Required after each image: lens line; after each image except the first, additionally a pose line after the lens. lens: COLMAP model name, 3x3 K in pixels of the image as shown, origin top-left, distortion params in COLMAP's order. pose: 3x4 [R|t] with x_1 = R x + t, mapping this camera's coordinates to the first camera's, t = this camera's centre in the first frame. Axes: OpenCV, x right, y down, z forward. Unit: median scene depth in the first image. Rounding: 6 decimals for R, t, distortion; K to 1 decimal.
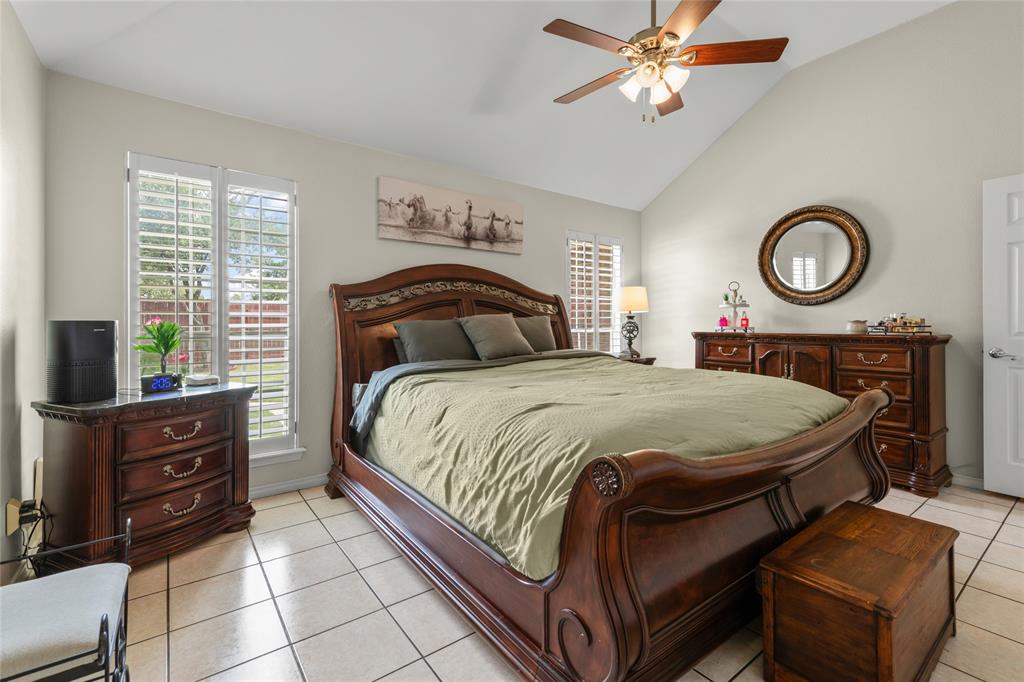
lens RADIAL K [[452.3, 0, 511.1], [0, 452.3, 322.6], [0, 0, 1]] dist [0.004843, 0.000335]
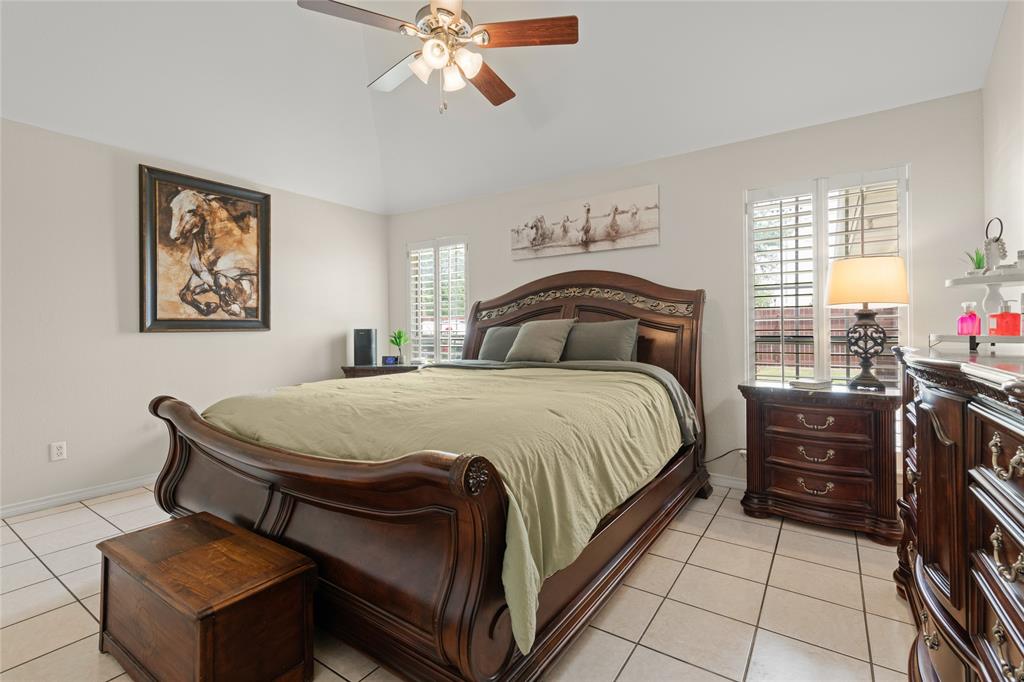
lens RADIAL K [[452.3, 0, 511.1], [0, 452.3, 322.6], [0, 0, 1]] dist [0.004843, 0.000335]
pose [[0.328520, -0.021110, -0.944261, 0.782213], [0.004470, 0.999774, -0.020796, 0.007259], [0.944486, 0.002611, 0.328540, 0.529769]]
